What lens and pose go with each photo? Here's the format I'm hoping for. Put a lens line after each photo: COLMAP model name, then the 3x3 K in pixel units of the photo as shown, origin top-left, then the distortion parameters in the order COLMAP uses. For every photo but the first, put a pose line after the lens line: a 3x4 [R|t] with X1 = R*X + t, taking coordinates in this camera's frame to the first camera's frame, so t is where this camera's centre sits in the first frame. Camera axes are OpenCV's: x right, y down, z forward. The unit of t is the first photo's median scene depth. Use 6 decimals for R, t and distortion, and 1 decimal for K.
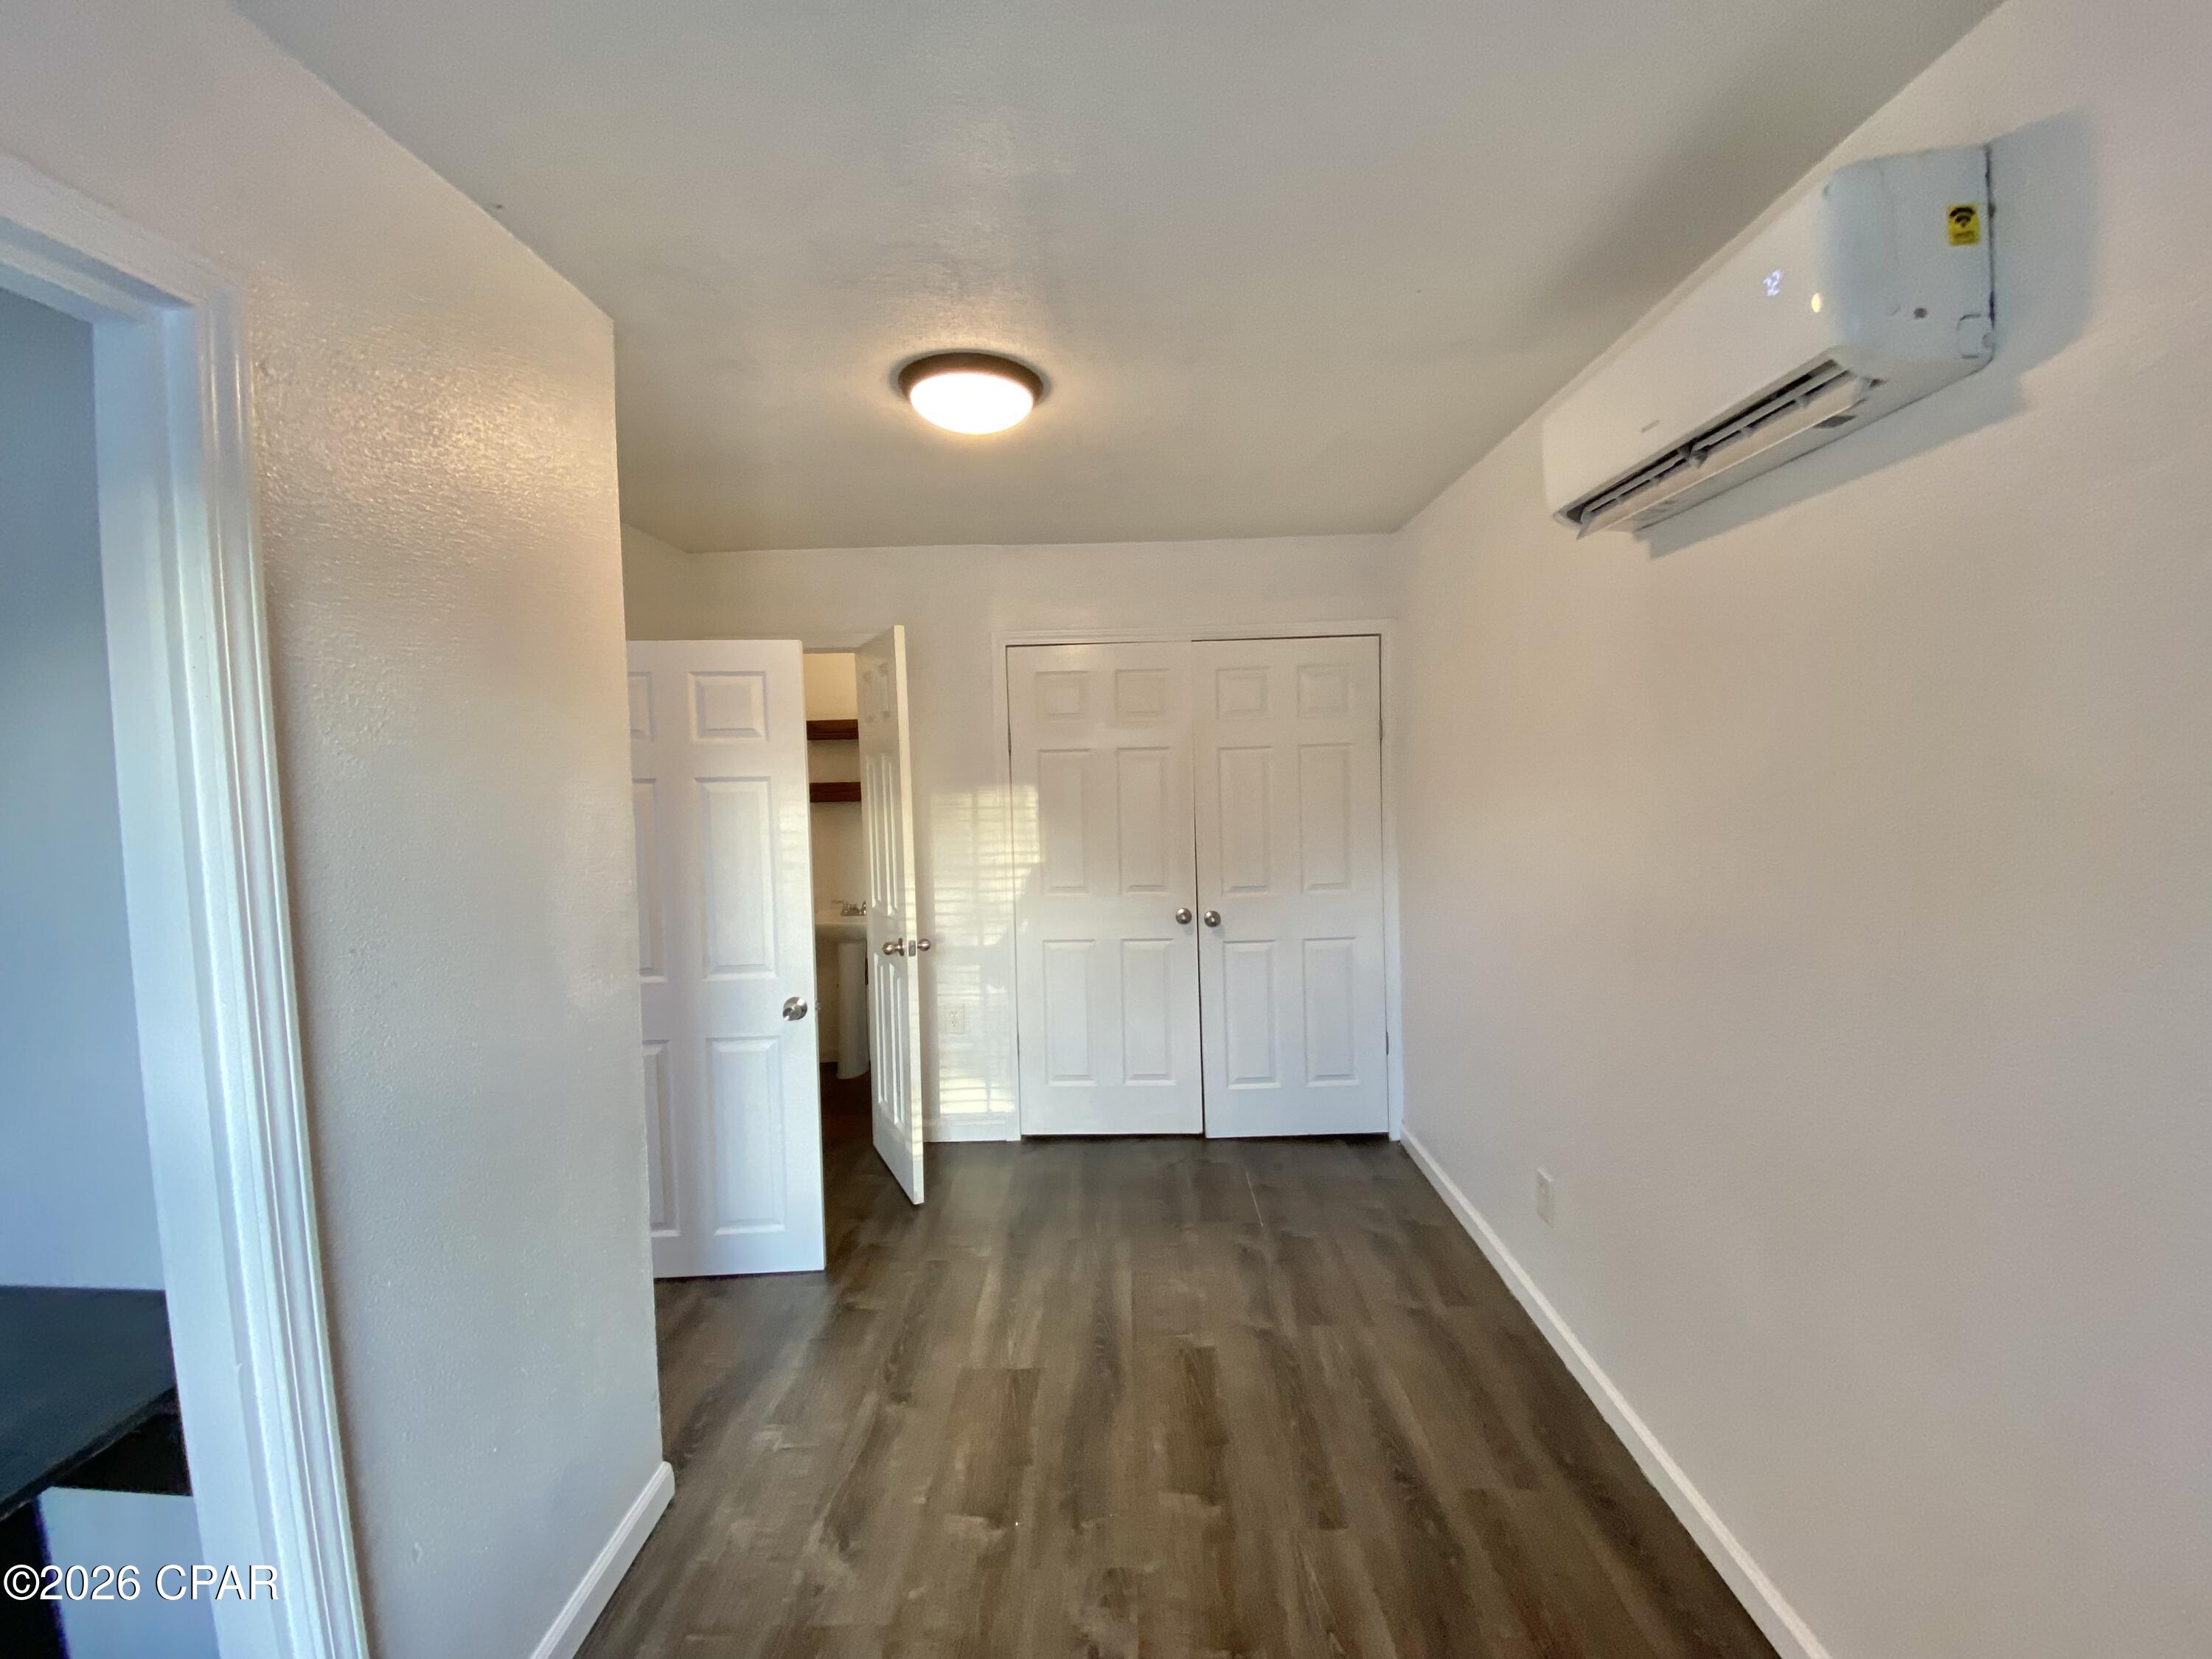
lens RADIAL K [[891.8, 0, 1100.4], [0, 891.8, 828.6], [0, 0, 1]] dist [0.029864, -0.024672]
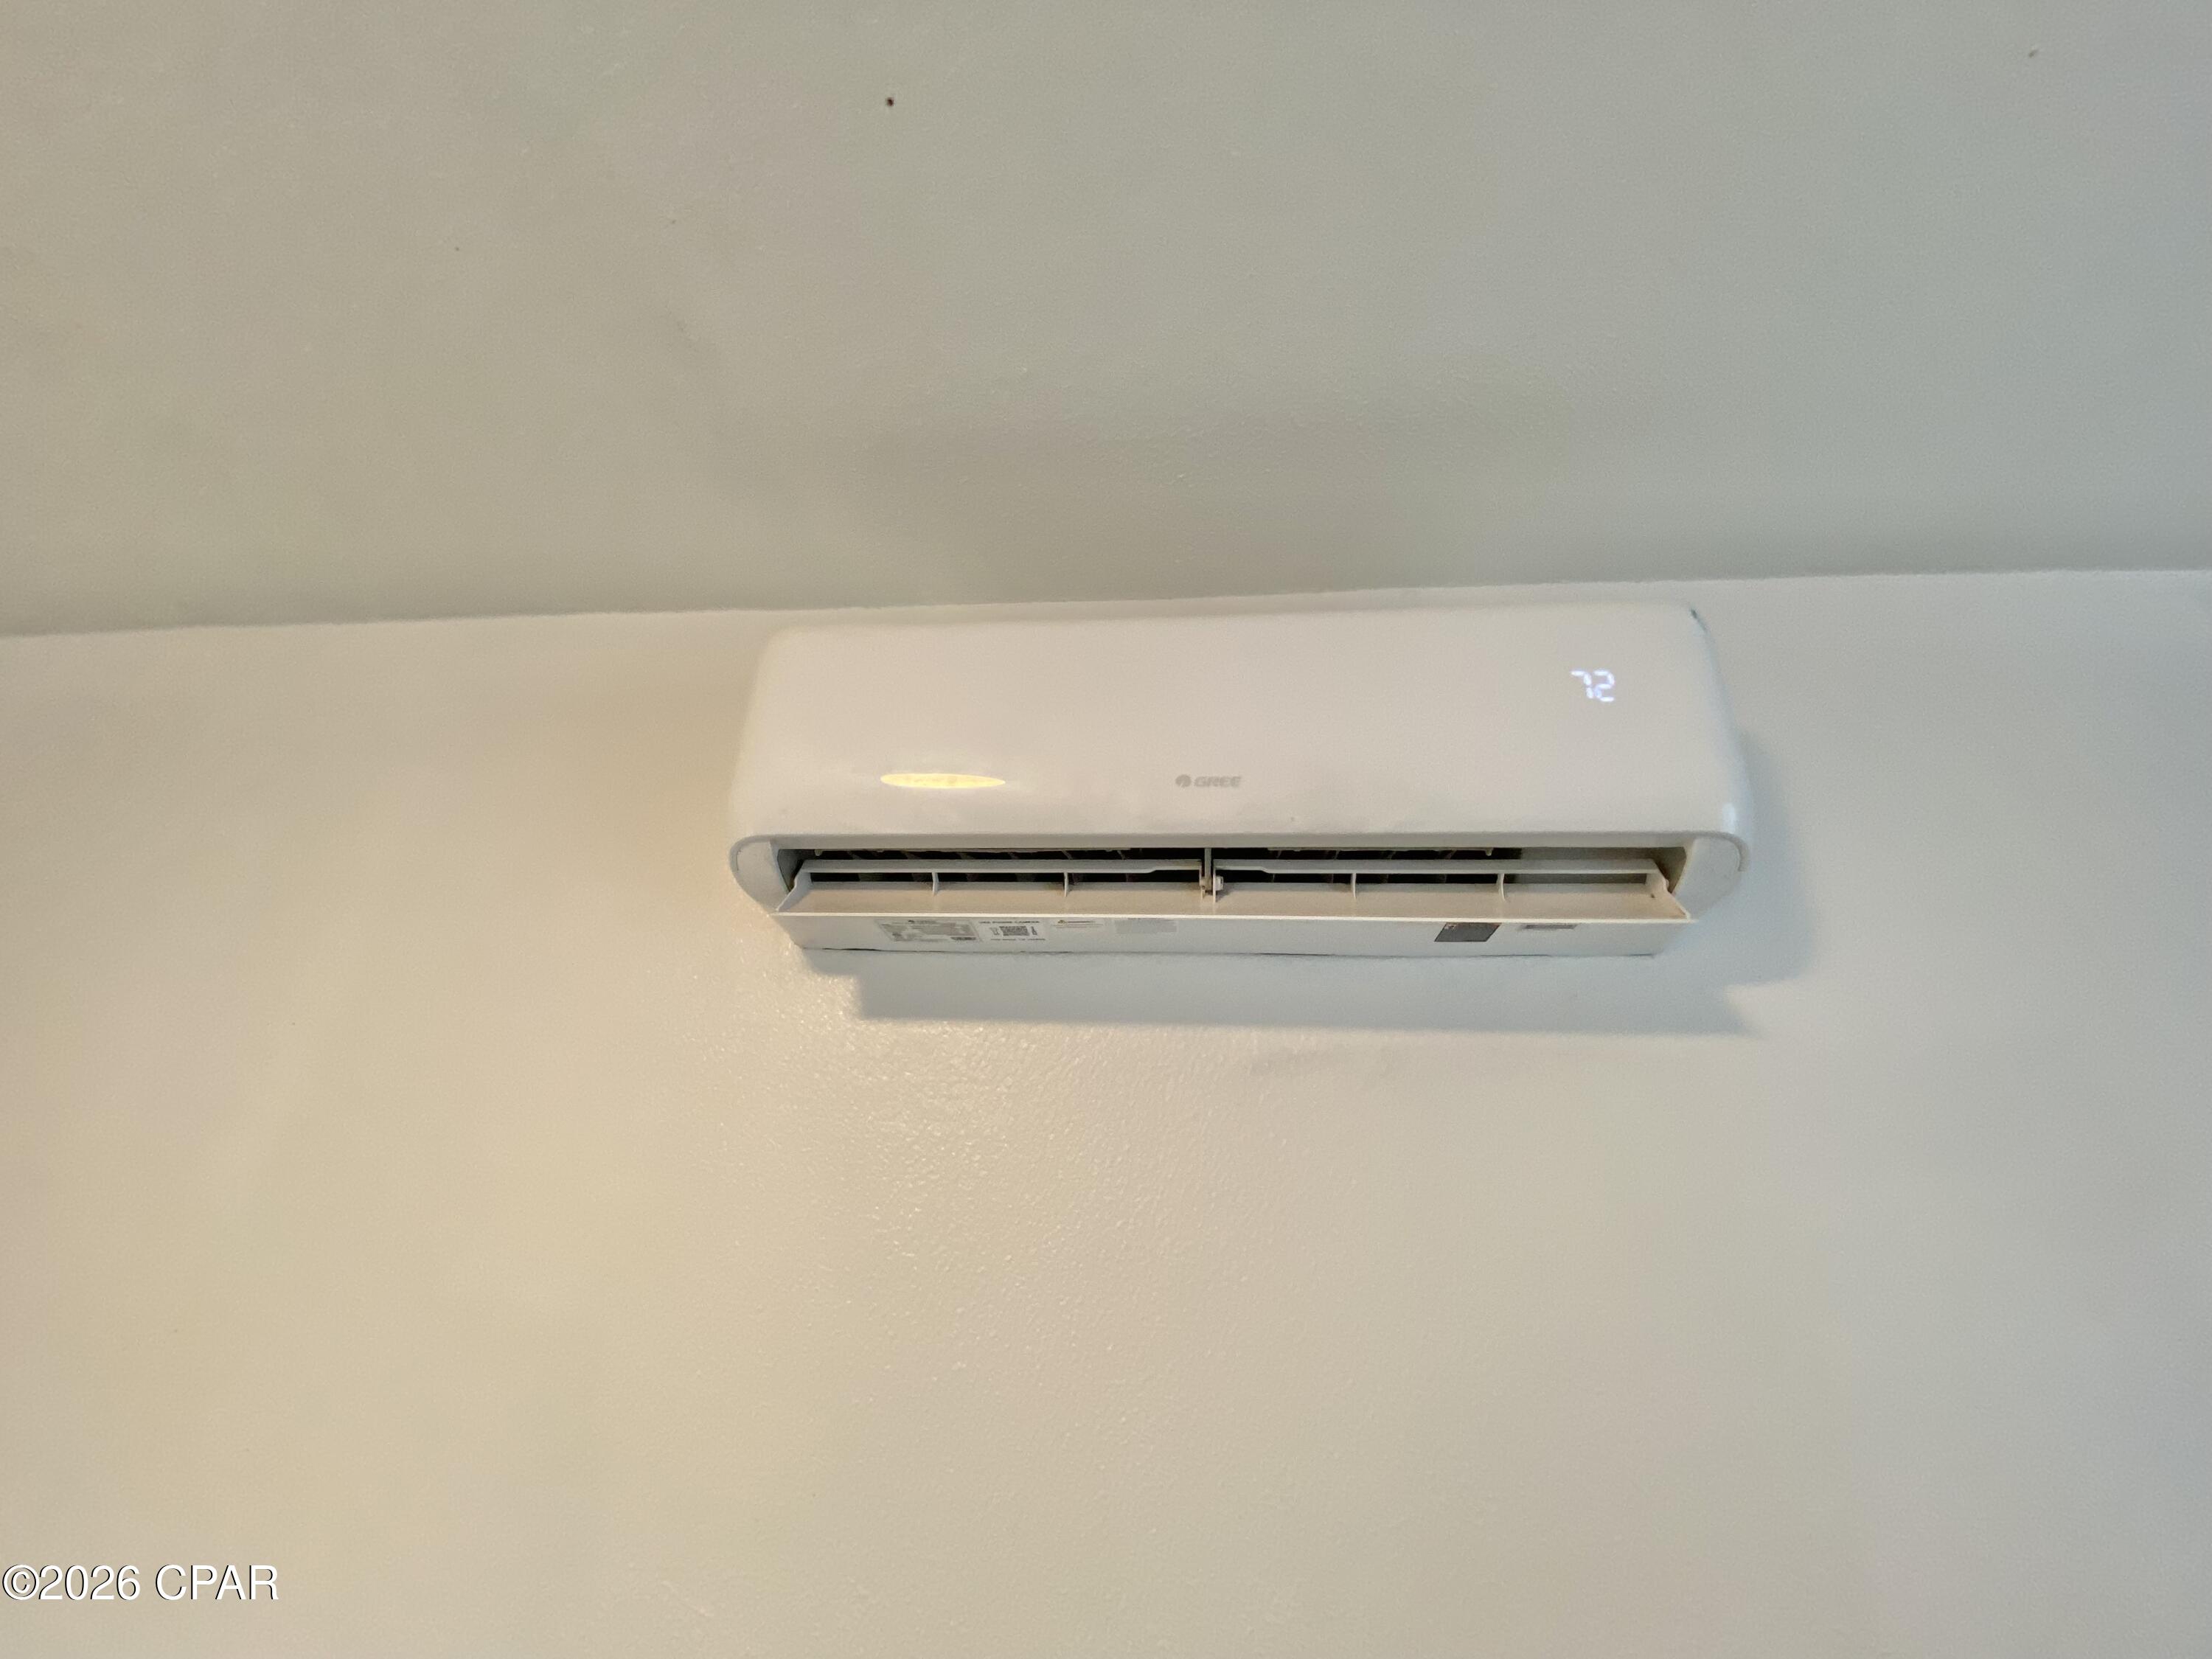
lens RADIAL K [[891.8, 0, 1100.4], [0, 891.8, 828.6], [0, 0, 1]] dist [0.029864, -0.024672]
pose [[0.078628, 0.459742, 0.884565, 0.197547], [0.015807, 0.886625, -0.462218, -0.204525], [-0.996779, 0.050325, 0.062446, 1.015114]]
